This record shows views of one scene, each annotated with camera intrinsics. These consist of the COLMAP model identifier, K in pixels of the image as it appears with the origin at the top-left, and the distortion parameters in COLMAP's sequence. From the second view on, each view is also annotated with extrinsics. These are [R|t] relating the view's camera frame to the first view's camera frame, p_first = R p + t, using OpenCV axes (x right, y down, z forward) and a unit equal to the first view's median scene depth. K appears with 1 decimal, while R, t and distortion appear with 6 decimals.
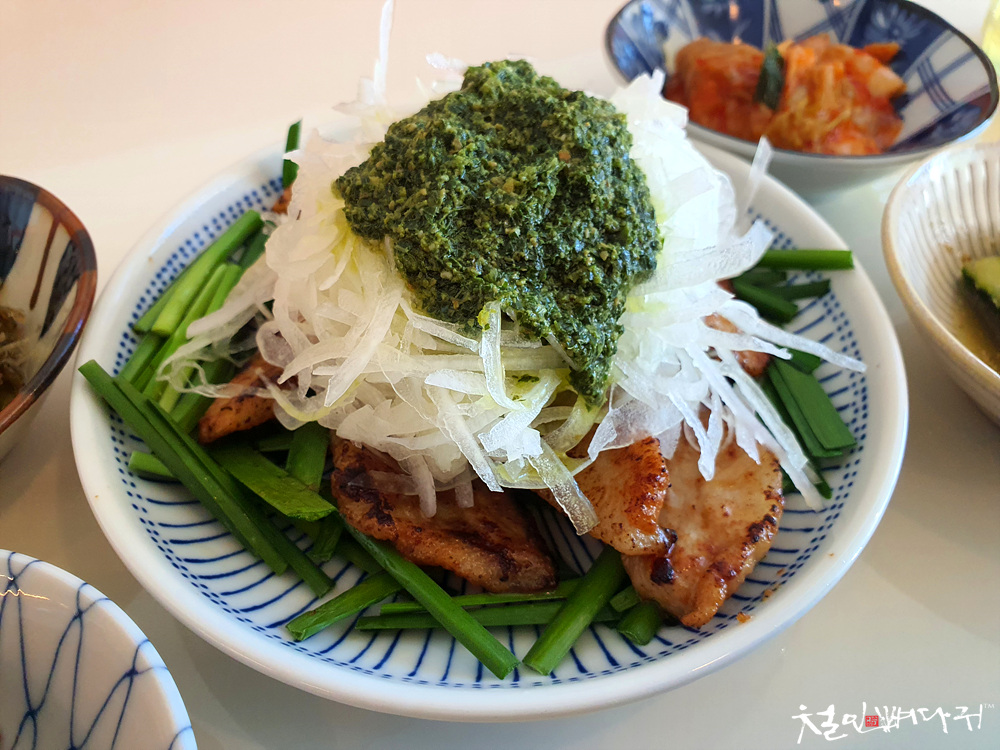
lens RADIAL K [[839.9, 0, 493.1], [0, 839.9, 348.2], [0, 0, 1]] dist [-0.011864, -0.007675]
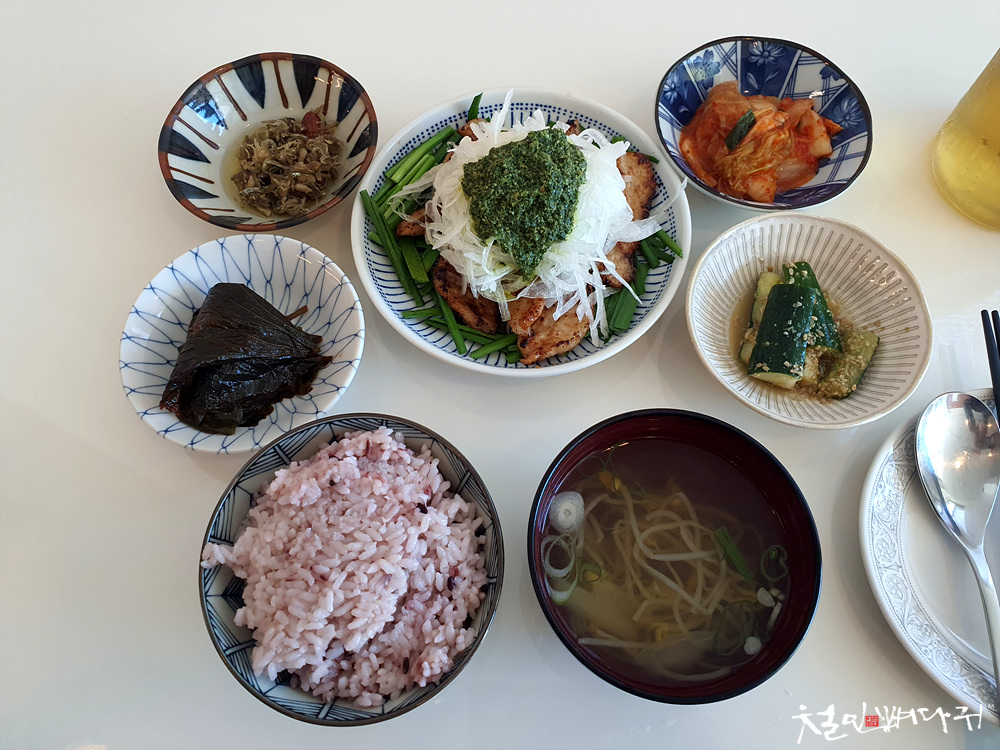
lens RADIAL K [[834.4, 0, 500.0], [0, 834.4, 375.0], [0, 0, 1]] dist [0.023096, -0.006008]
pose [[0.909427, 0.381147, -0.166343, 0.544594], [-0.298401, 0.876678, 0.377349, -0.583926], [0.289655, -0.293534, 0.911009, -1.396630]]
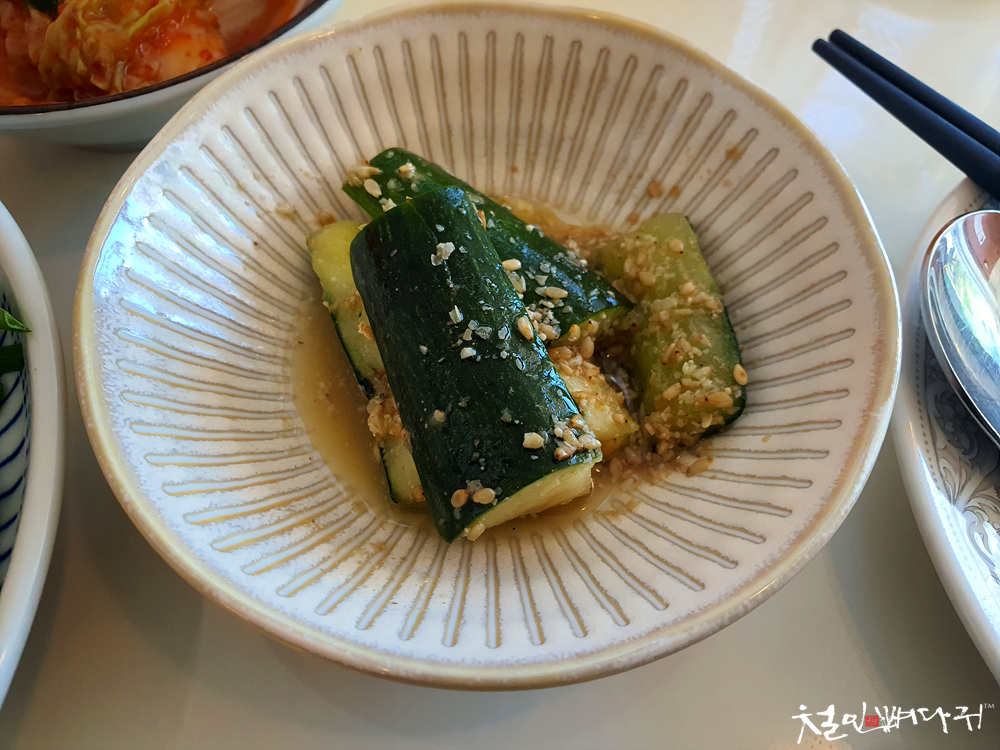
lens RADIAL K [[839.9, 0, 493.1], [0, 839.9, 348.2], [0, 0, 1]] dist [-0.011864, -0.007675]
pose [[0.967581, -0.219657, 0.124650, 0.780127], [0.185667, 0.953220, 0.238535, -0.193458], [-0.171215, -0.207658, 0.963101, 0.391205]]
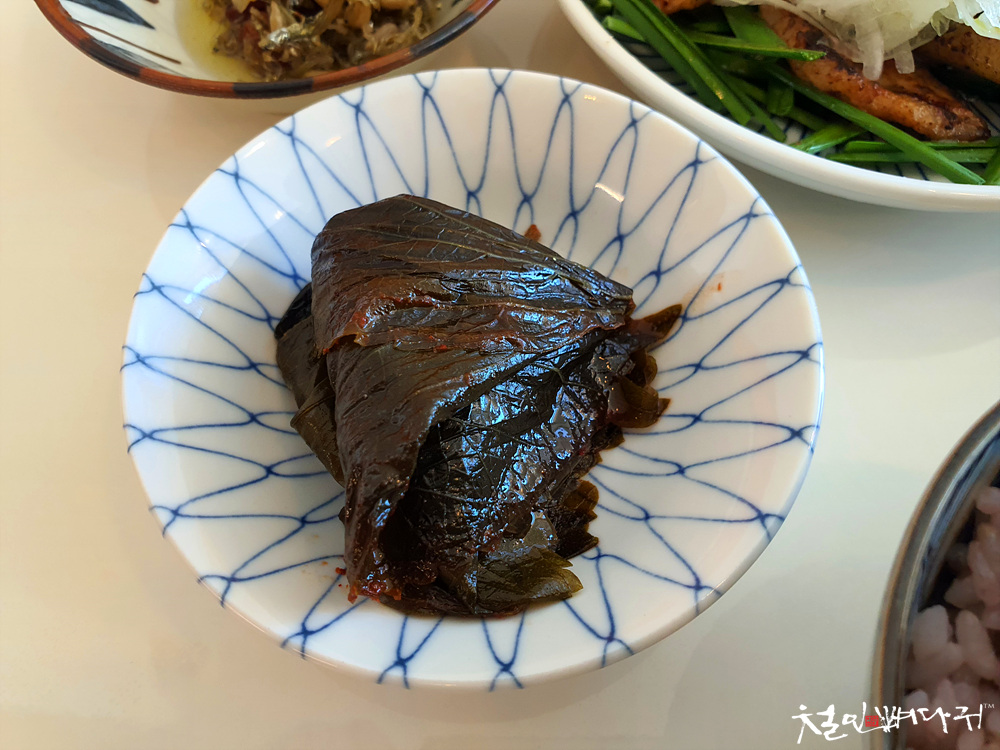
lens RADIAL K [[839.9, 0, 493.1], [0, 839.9, 348.2], [0, 0, 1]] dist [-0.011864, -0.007675]
pose [[0.999295, 0.032809, -0.018239, -0.540304], [-0.027387, 0.969516, 0.243493, 0.279711], [0.025671, -0.242822, 0.969731, -0.203877]]
